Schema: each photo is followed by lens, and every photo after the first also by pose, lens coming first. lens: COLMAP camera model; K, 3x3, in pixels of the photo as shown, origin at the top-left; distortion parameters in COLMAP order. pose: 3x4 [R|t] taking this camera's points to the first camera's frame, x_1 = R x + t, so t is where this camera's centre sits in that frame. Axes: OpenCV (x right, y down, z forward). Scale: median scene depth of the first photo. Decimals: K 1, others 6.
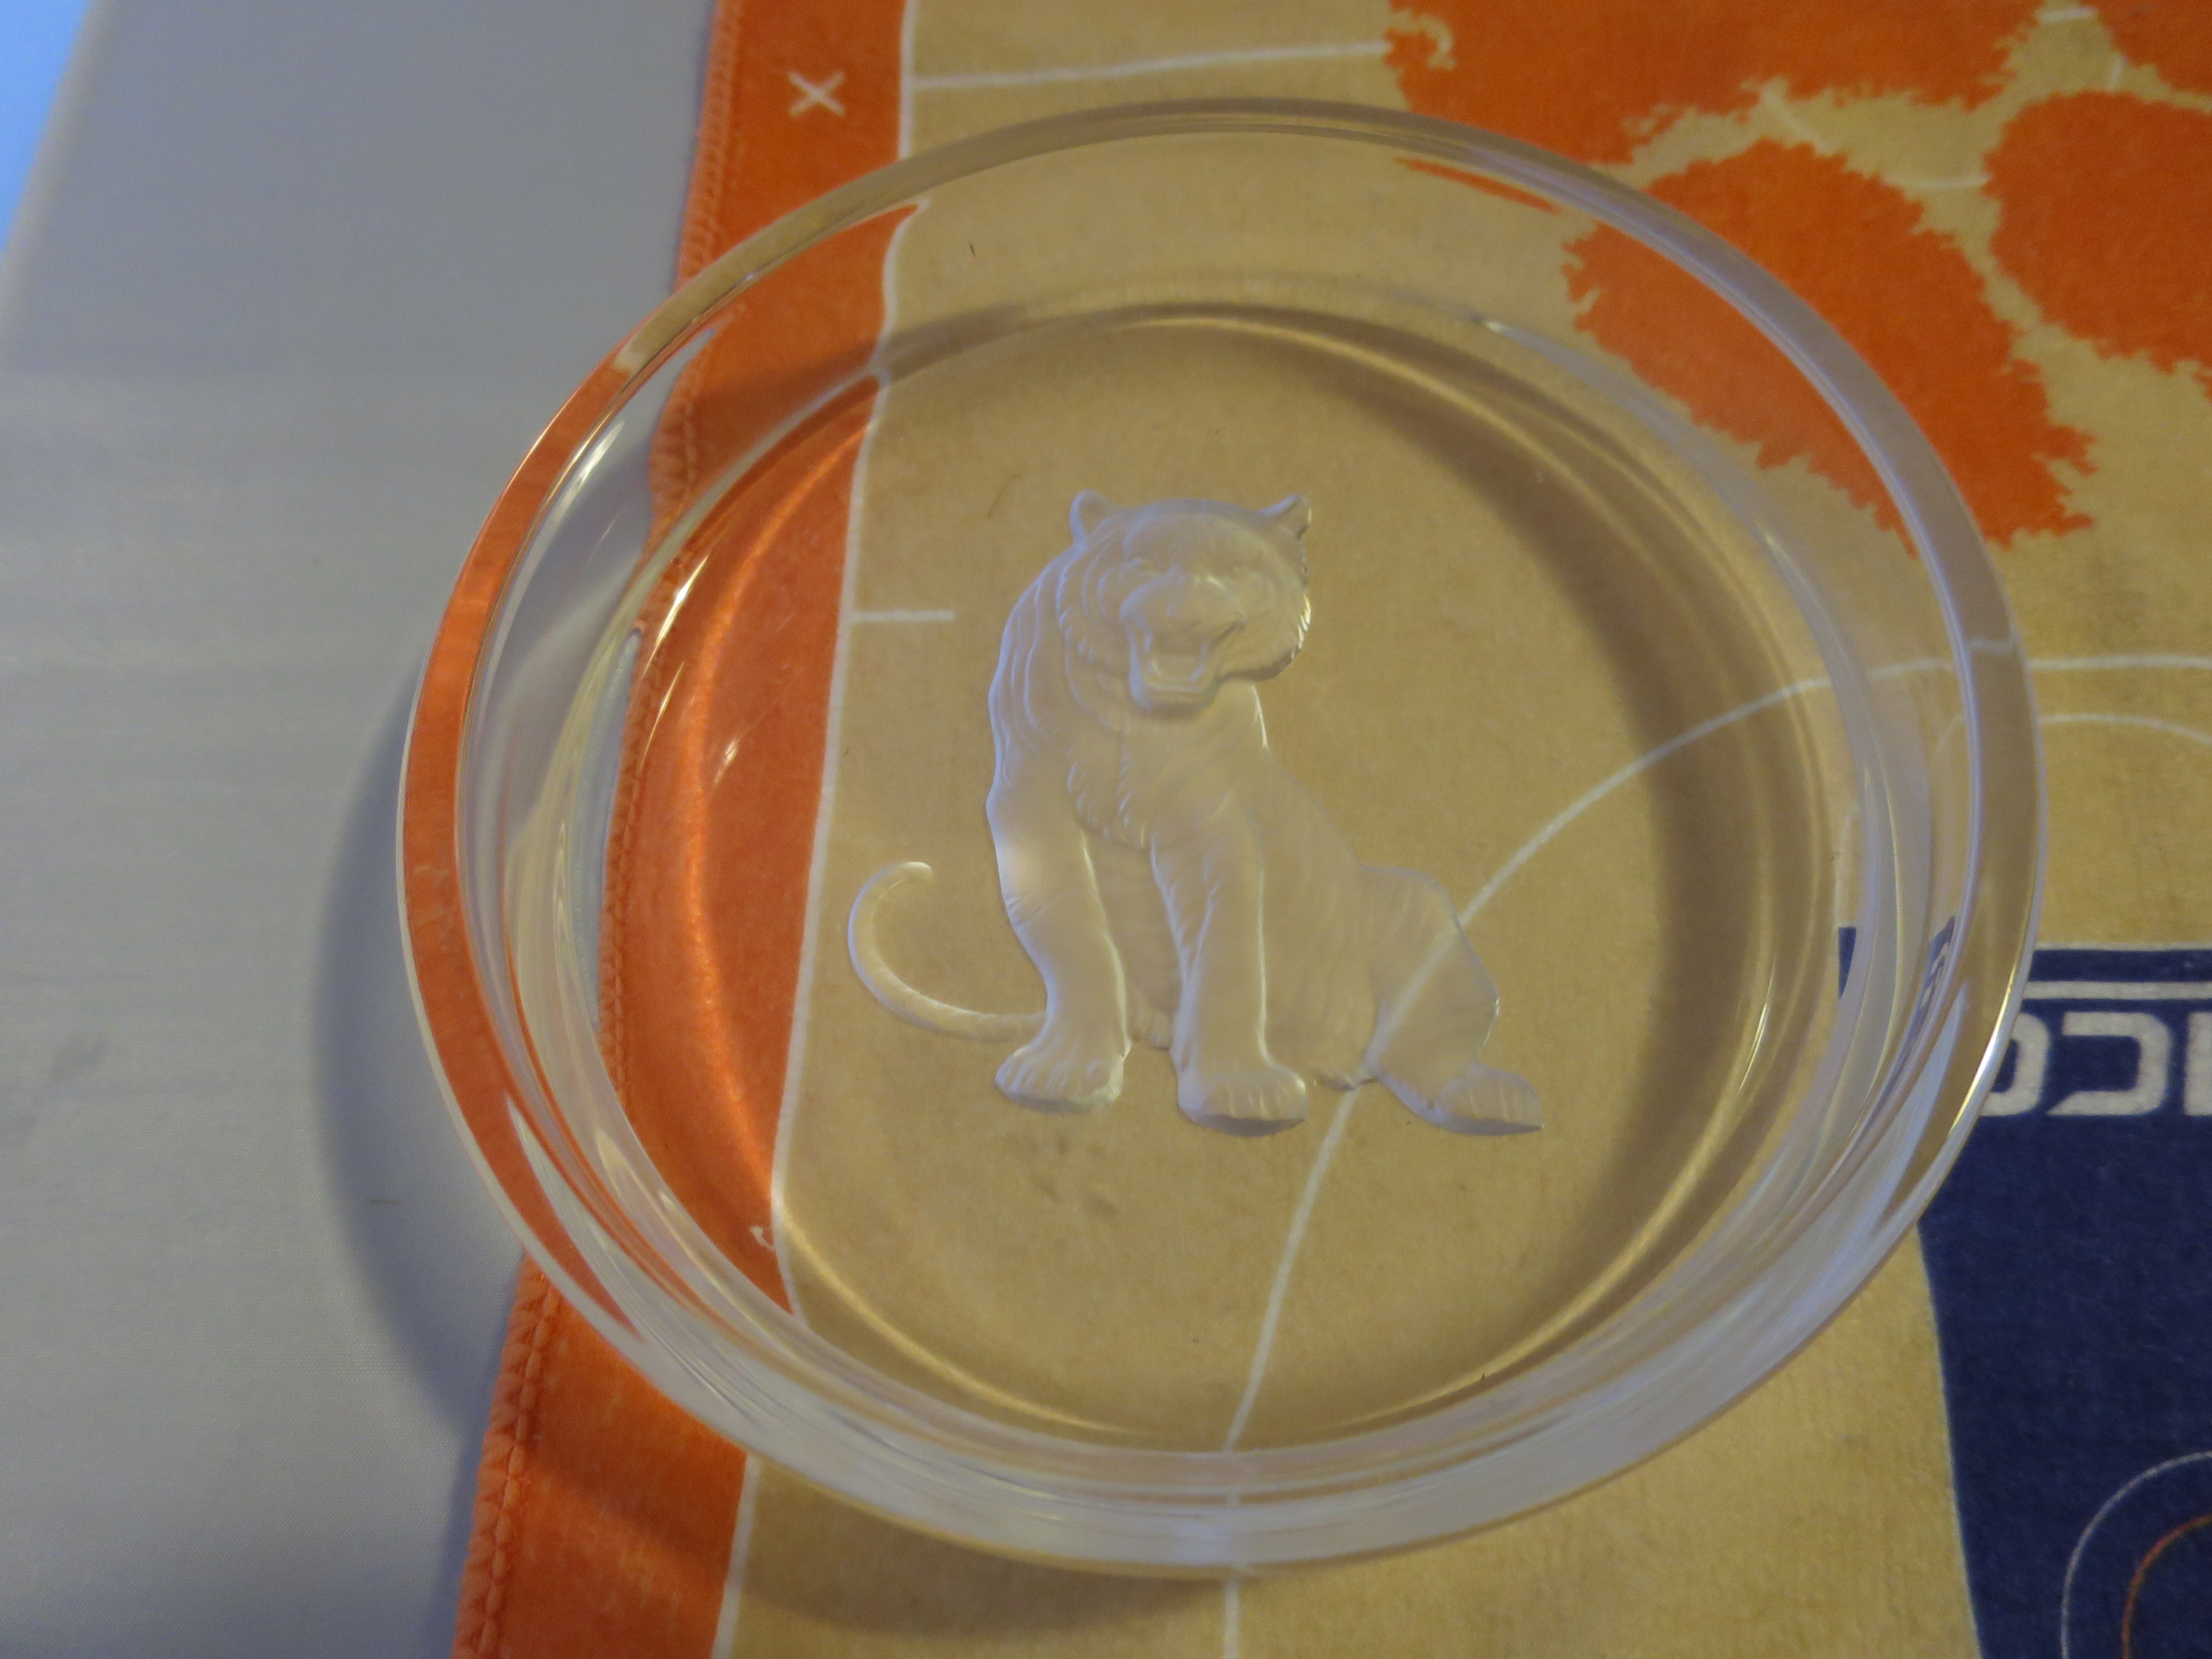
lens RADIAL K [[1815.2, 0, 1245.8], [0, 1815.2, 829.2], [0, 0, 1]] dist [-0.033997, -0.005287]
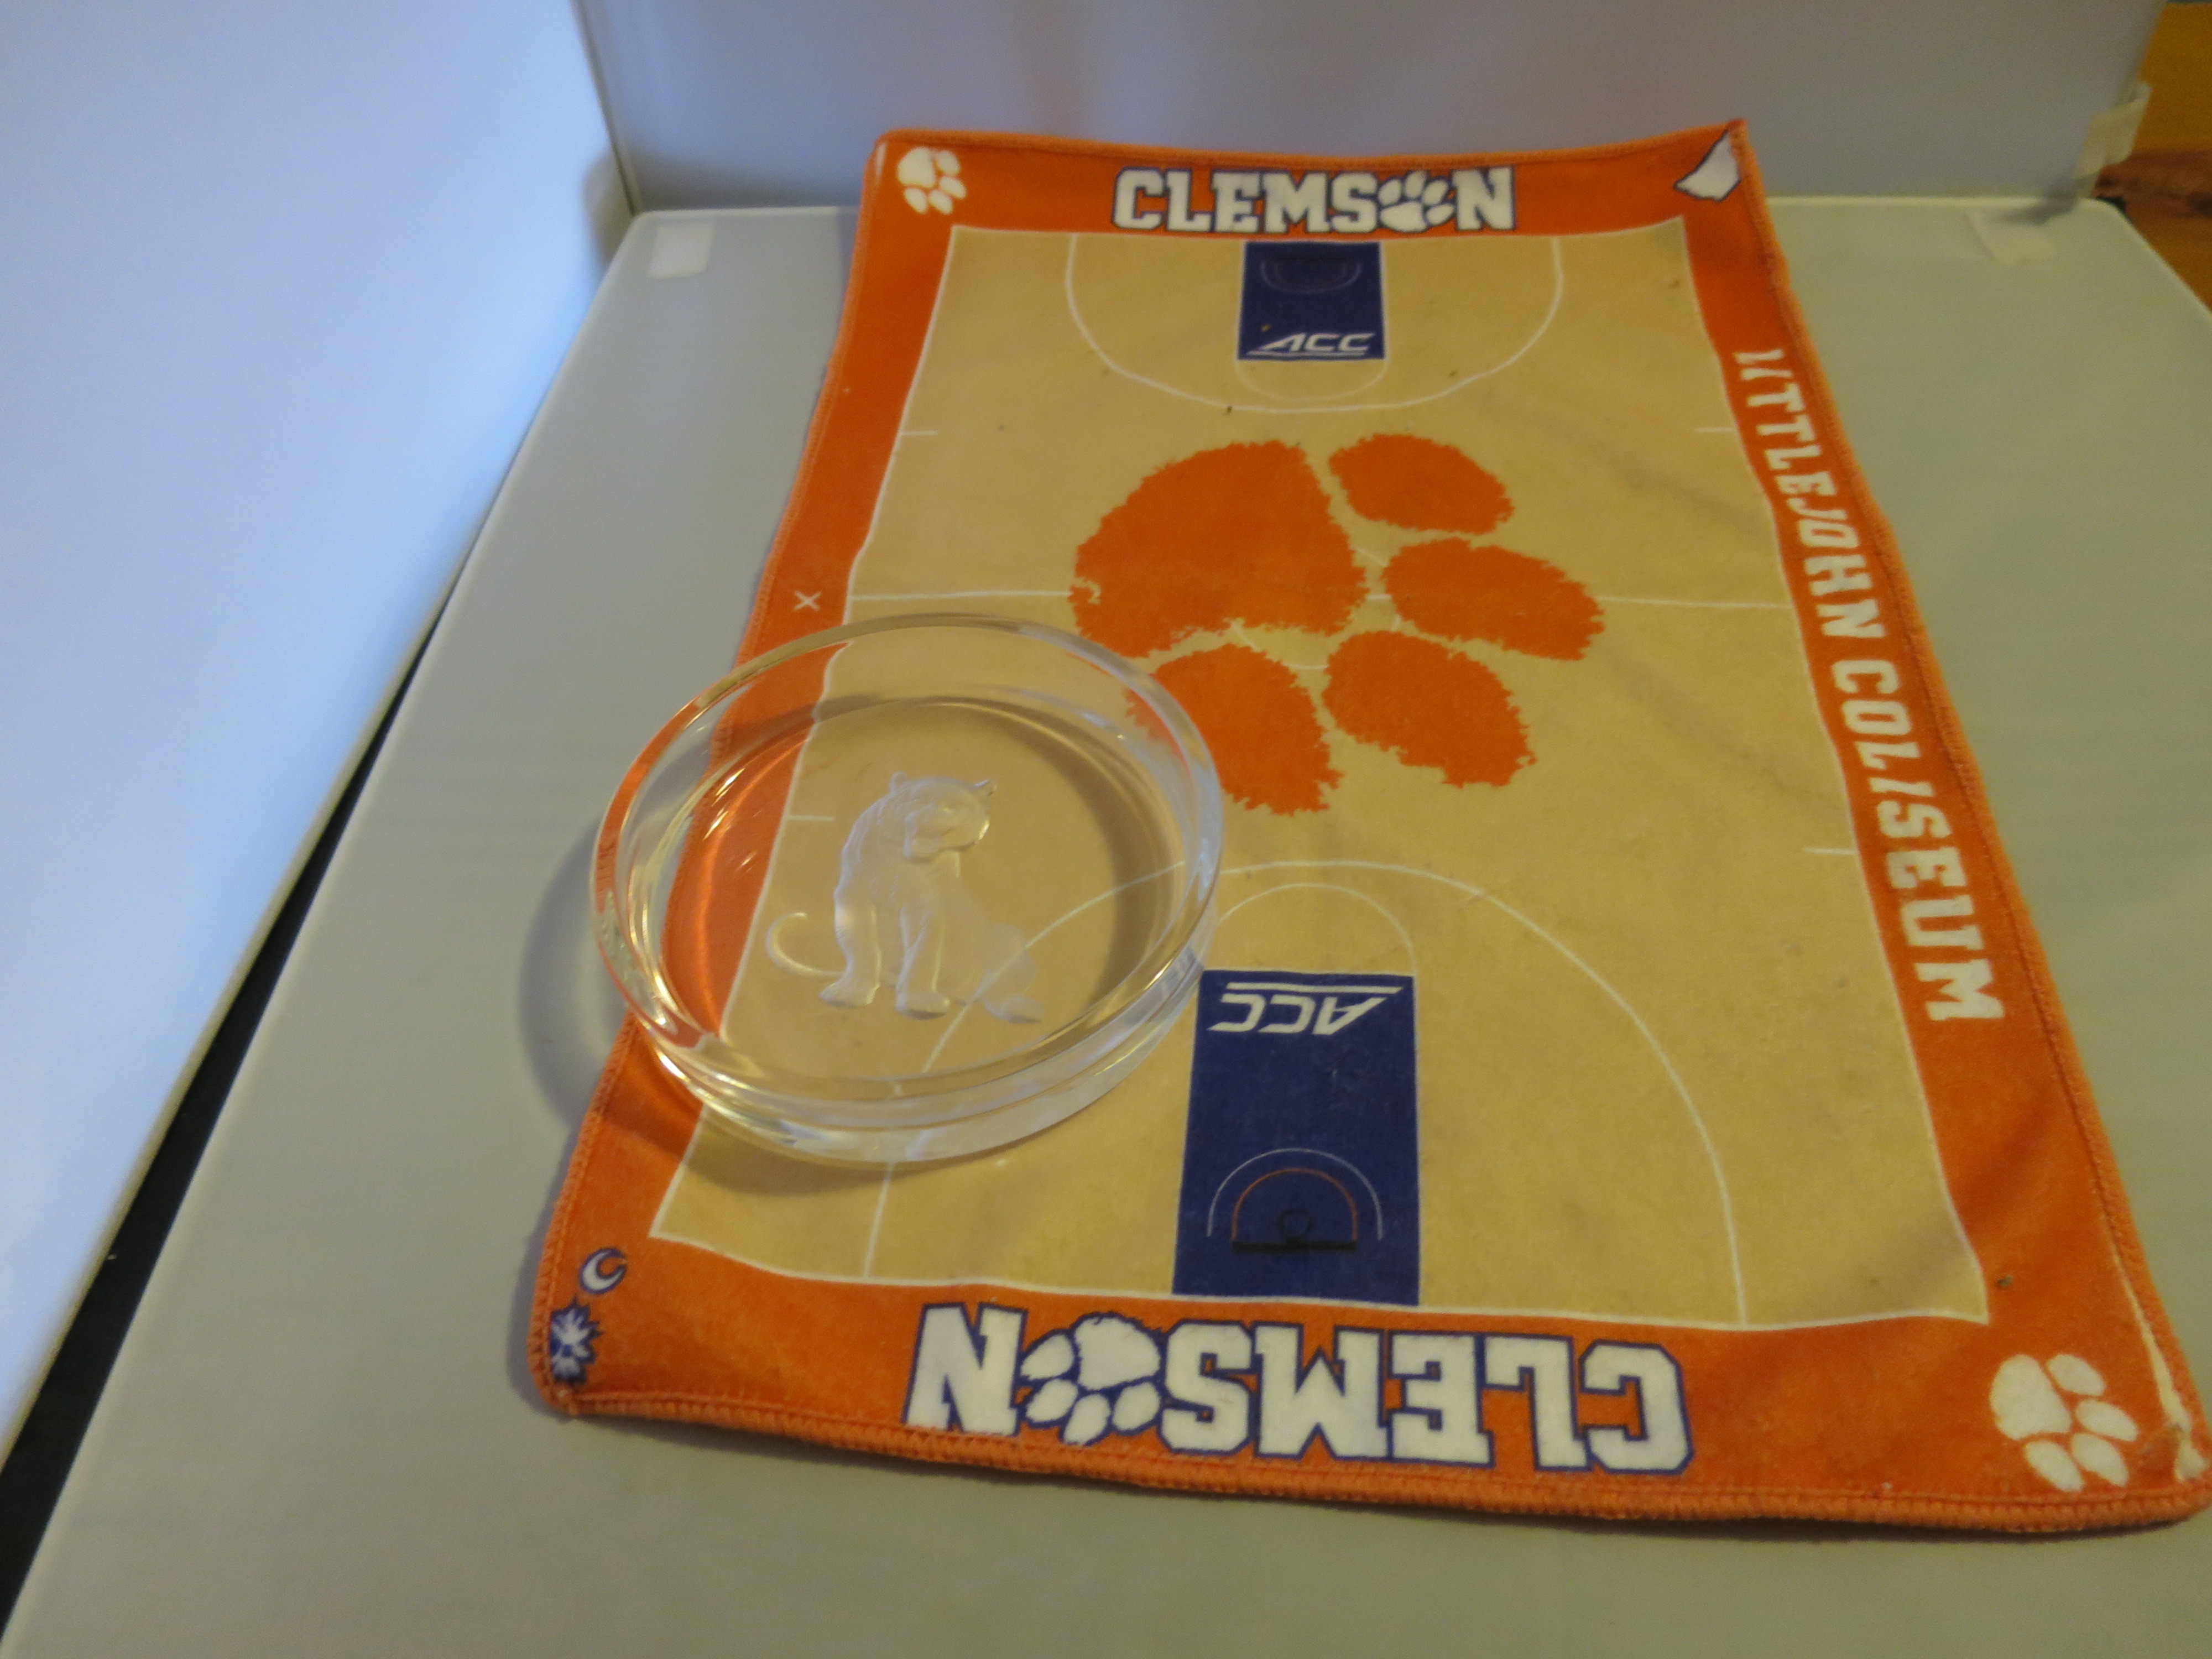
lens RADIAL K [[1815.2, 0, 1245.8], [0, 1815.2, 829.2], [0, 0, 1]] dist [-0.033997, -0.005287]
pose [[0.997903, 0.064721, -0.000046, 0.352521], [-0.062522, 0.963804, -0.259177, 0.445653], [-0.016730, 0.258636, 0.965830, -1.179924]]
